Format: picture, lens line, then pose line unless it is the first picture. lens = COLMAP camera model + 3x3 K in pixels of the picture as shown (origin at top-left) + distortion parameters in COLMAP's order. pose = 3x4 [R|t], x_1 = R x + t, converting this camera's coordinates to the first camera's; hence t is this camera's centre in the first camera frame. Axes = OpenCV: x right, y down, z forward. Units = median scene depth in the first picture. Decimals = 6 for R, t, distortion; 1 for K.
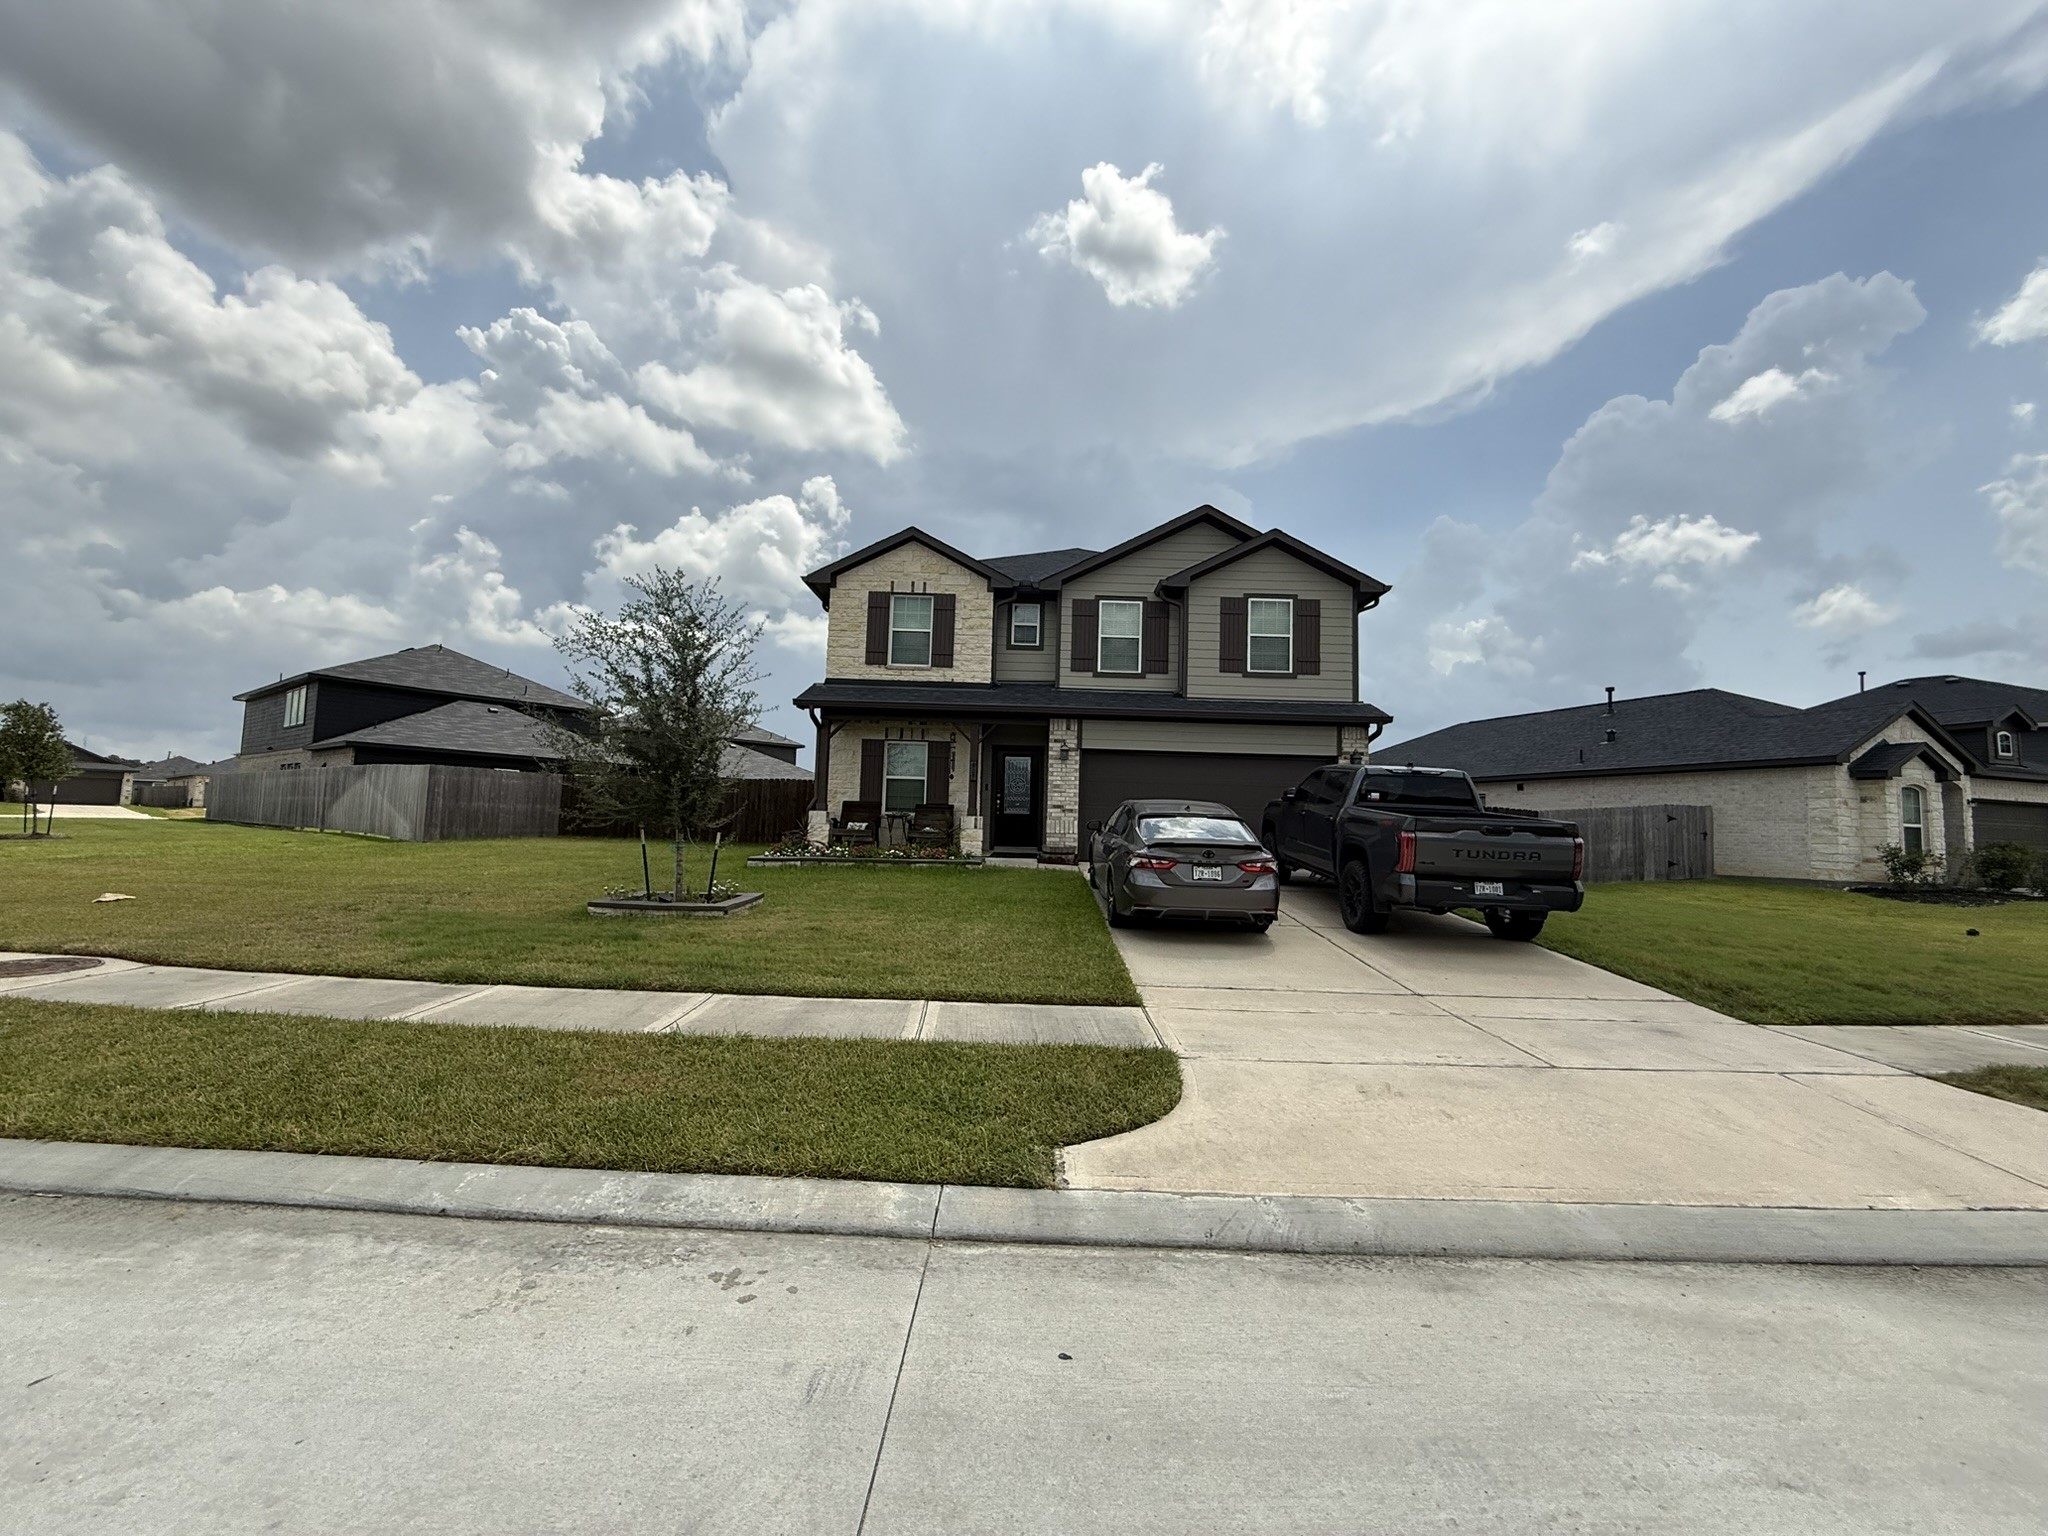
lens RADIAL K [[823.7, 0, 1017.2], [0, 823.7, 742.1], [0, 0, 1]] dist [-0.000972, 0.000023]
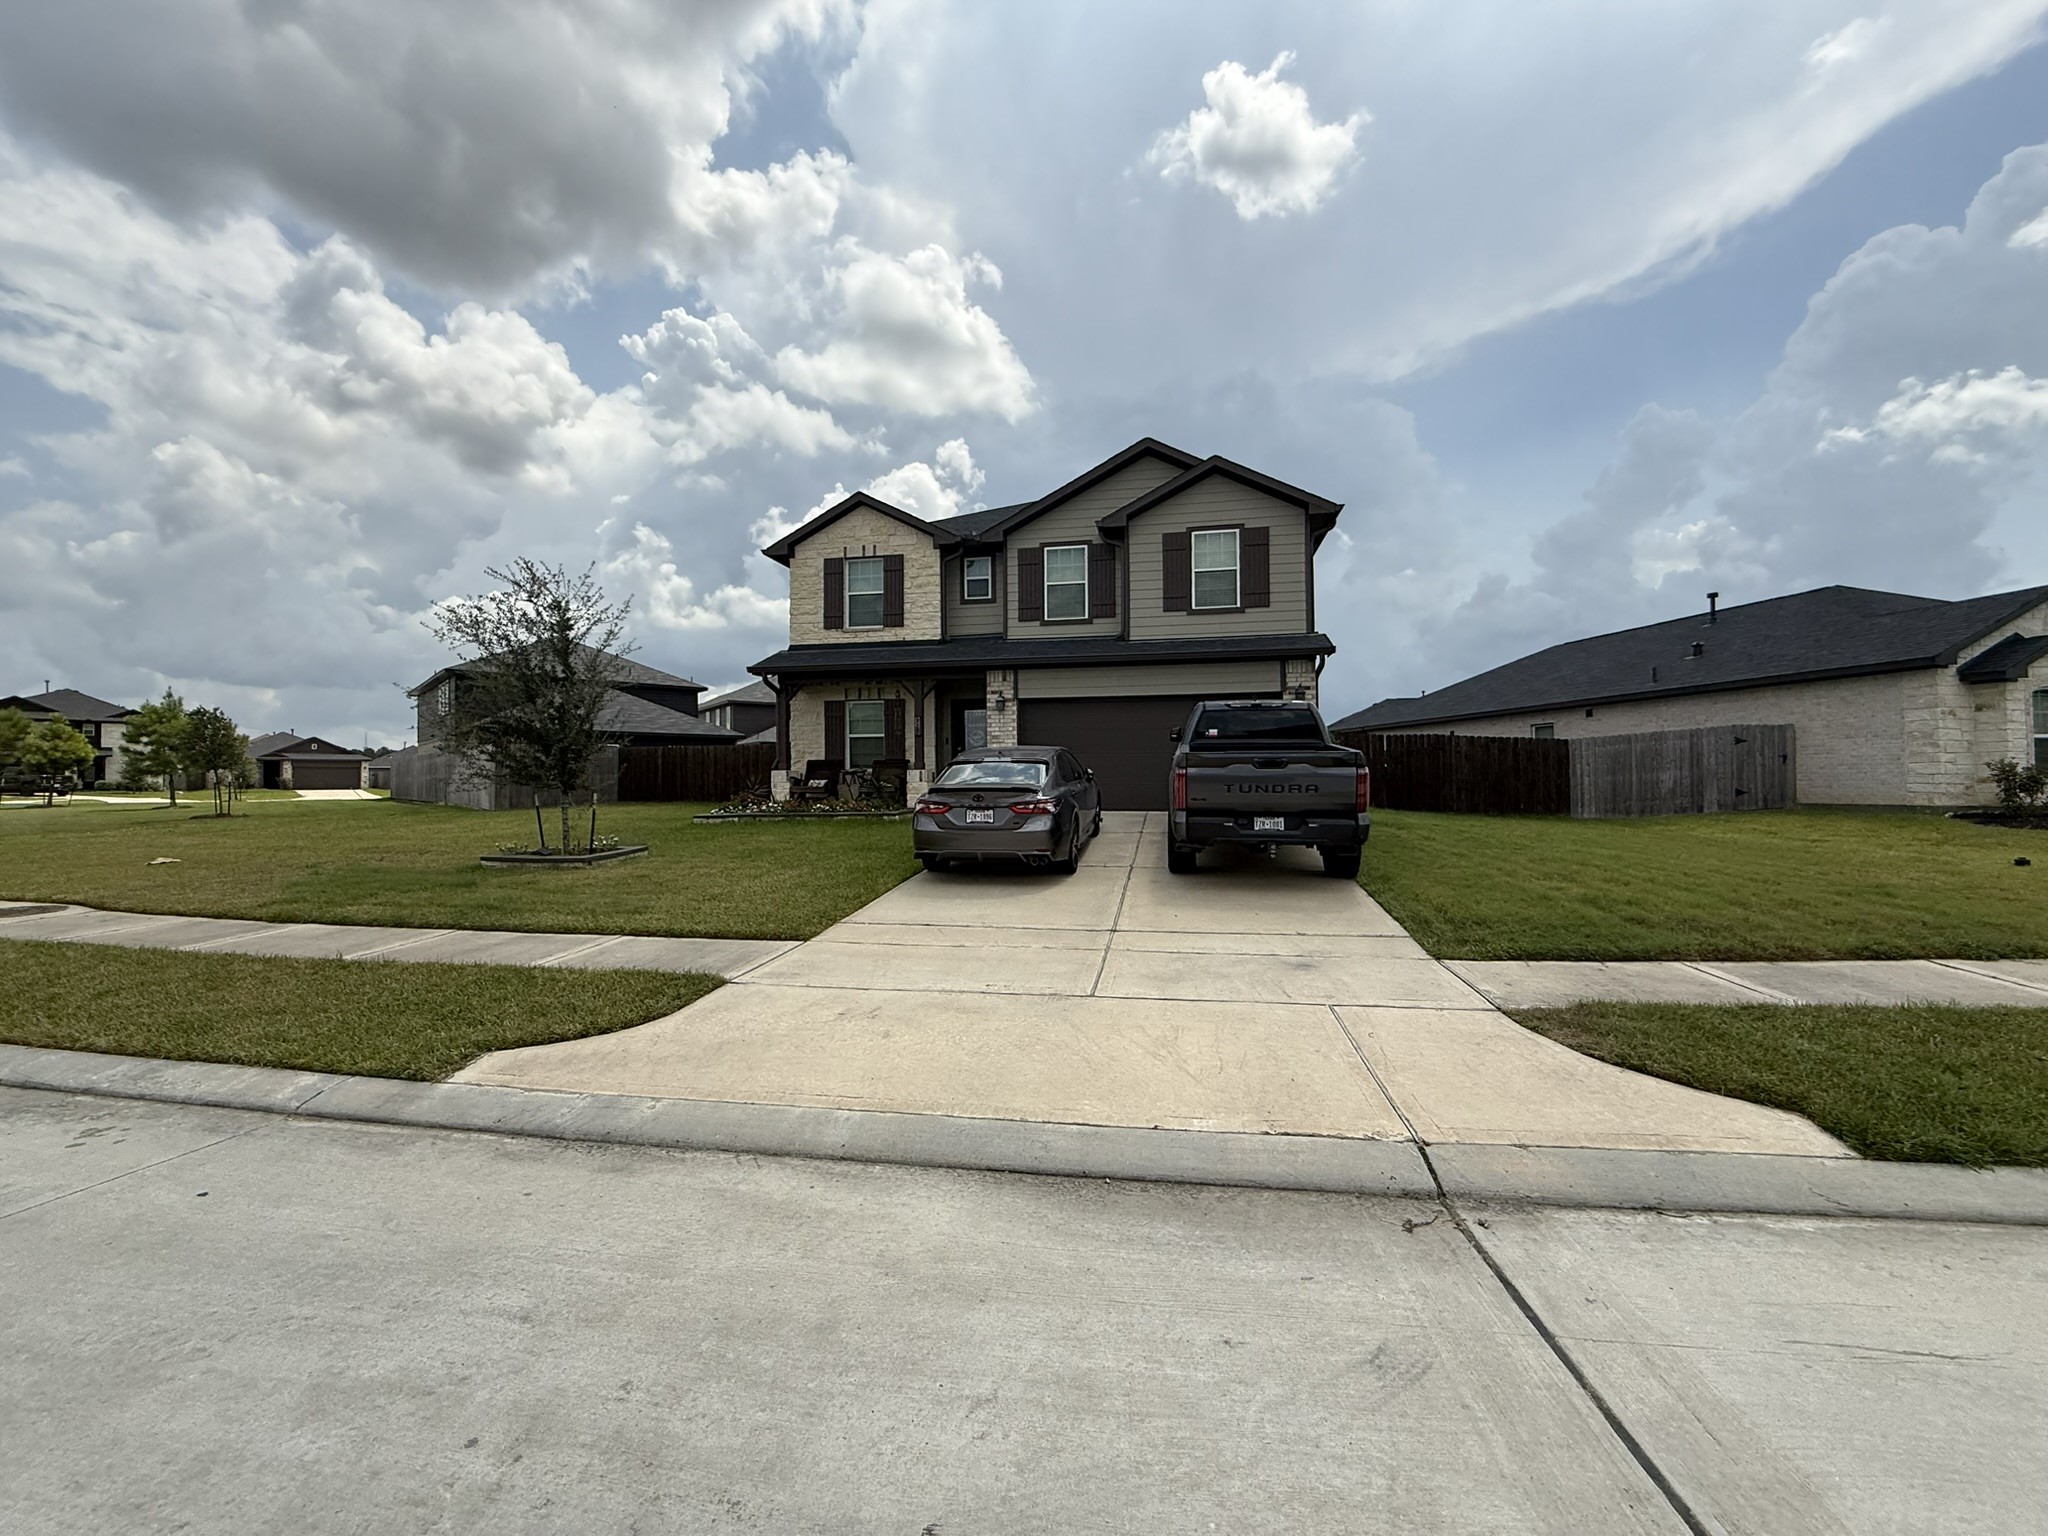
lens RADIAL K [[826.5, 0, 1021.5], [0, 826.5, 742.7], [0, 0, 1]] dist [-0.000911, -0.000465]
pose [[0.982035, -0.045293, -0.183180, 0.134424], [0.055369, 0.997200, 0.050267, 0.005601], [0.180390, -0.059506, 0.981793, 0.002603]]
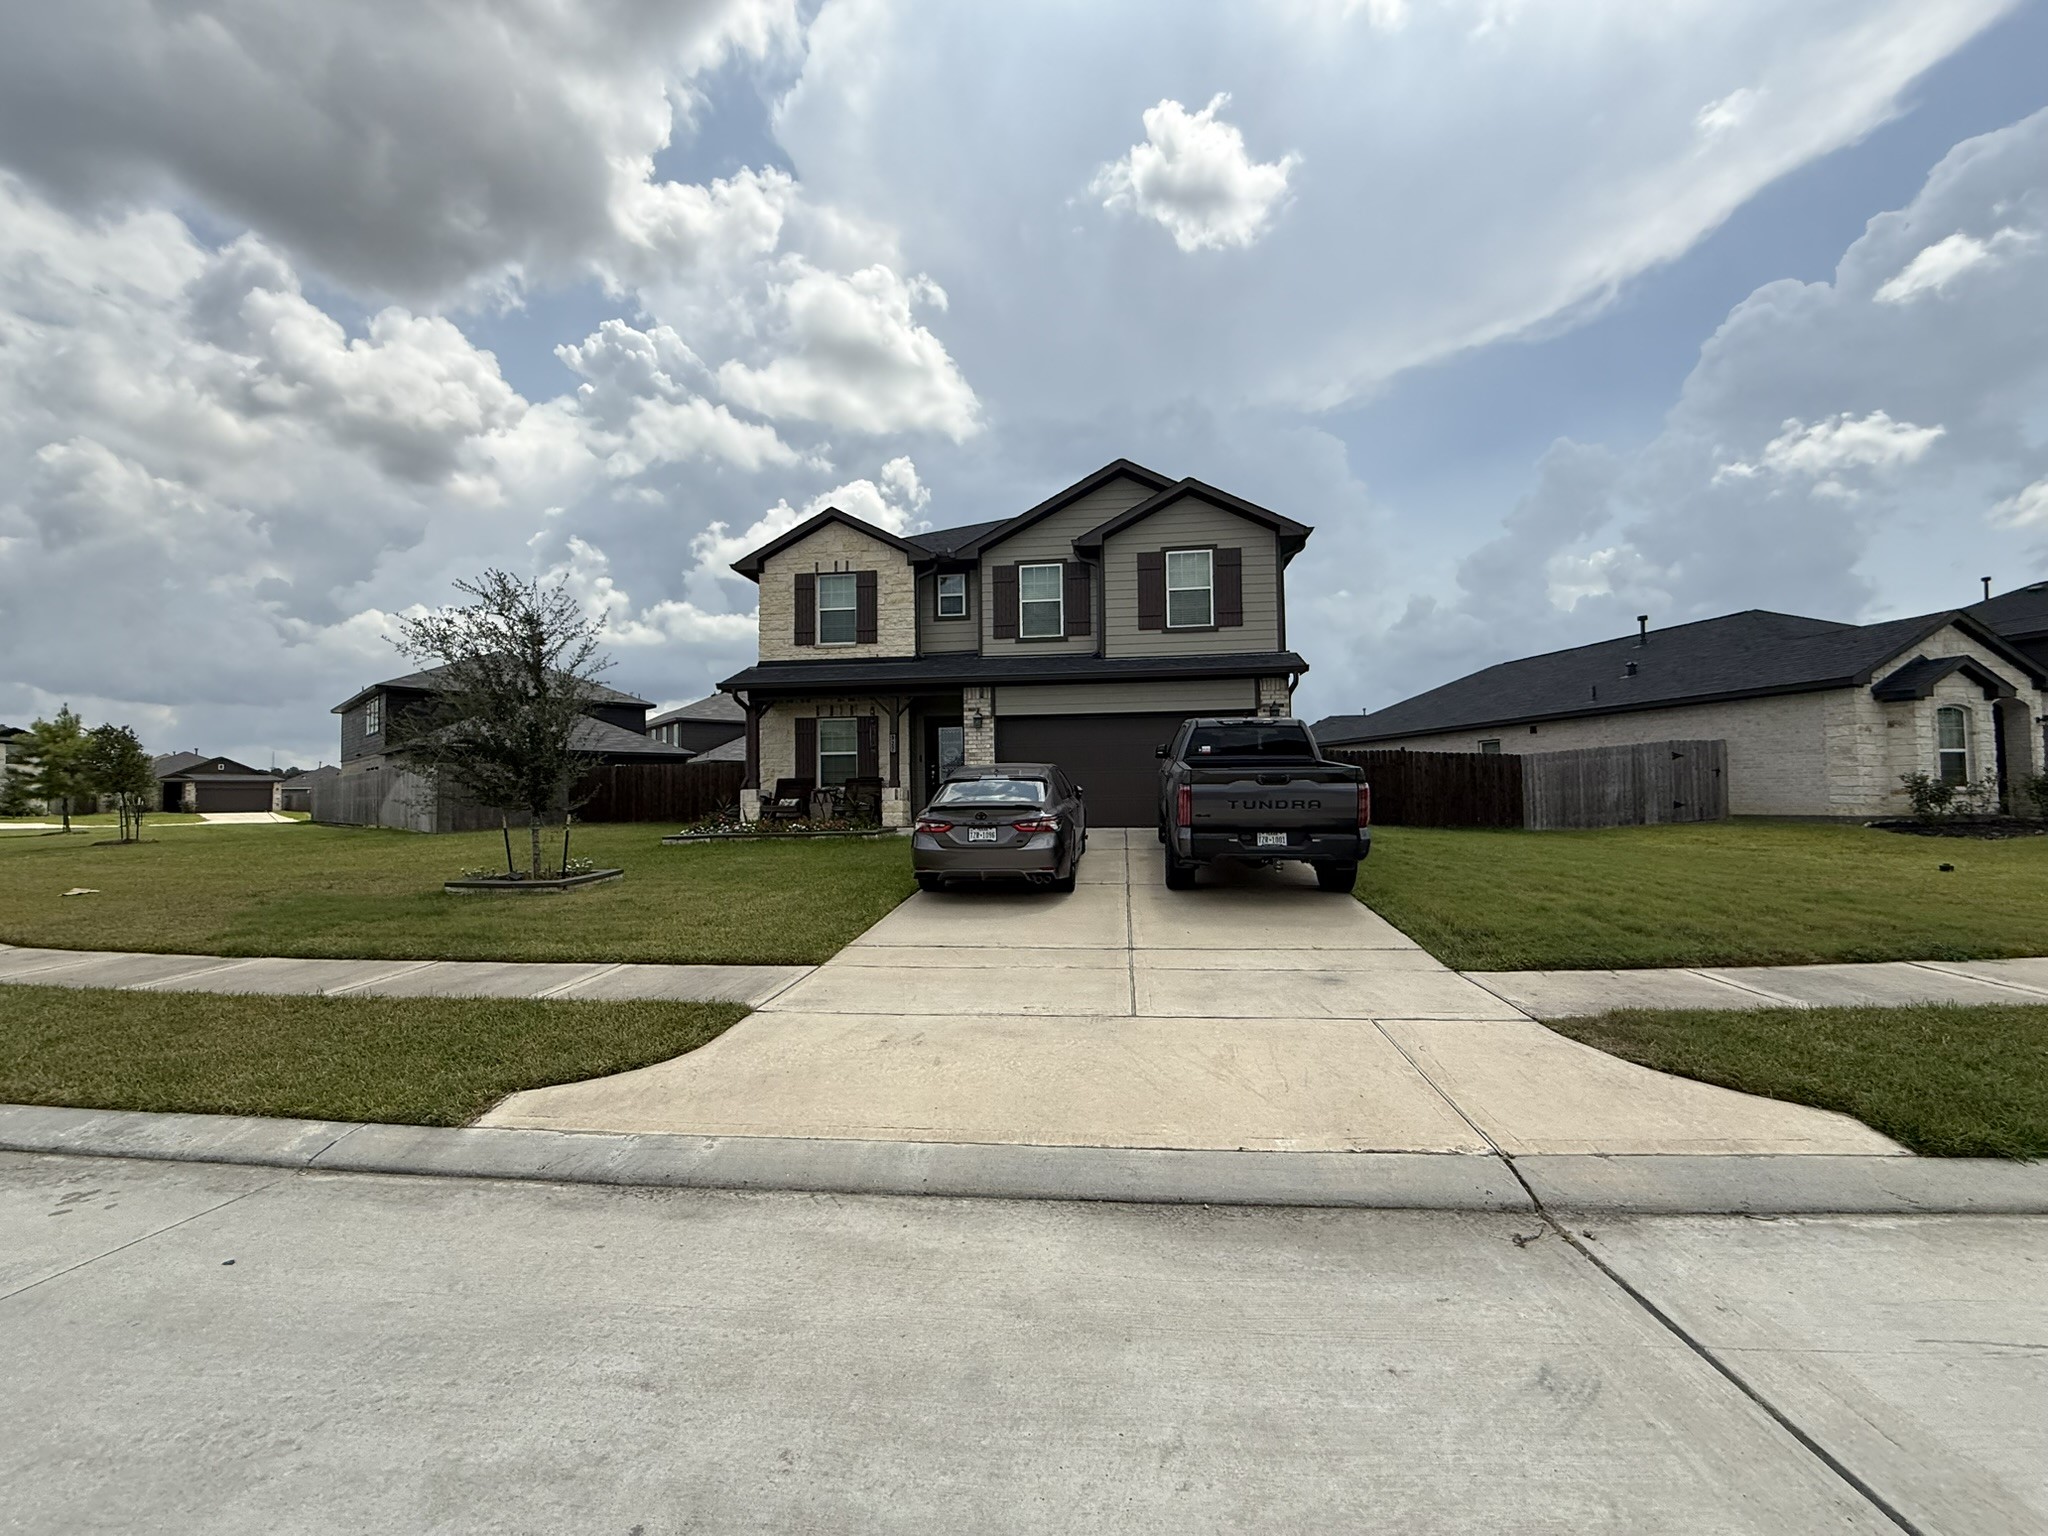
lens RADIAL K [[825.2, 0, 1021.7], [0, 825.2, 742.2], [0, 0, 1]] dist [-0.001506, -0.000167]
pose [[0.991893, -0.051685, -0.116089, 0.114110], [0.055794, 0.997915, 0.032431, 0.004531], [0.114171, -0.038645, 0.992709, 0.001893]]
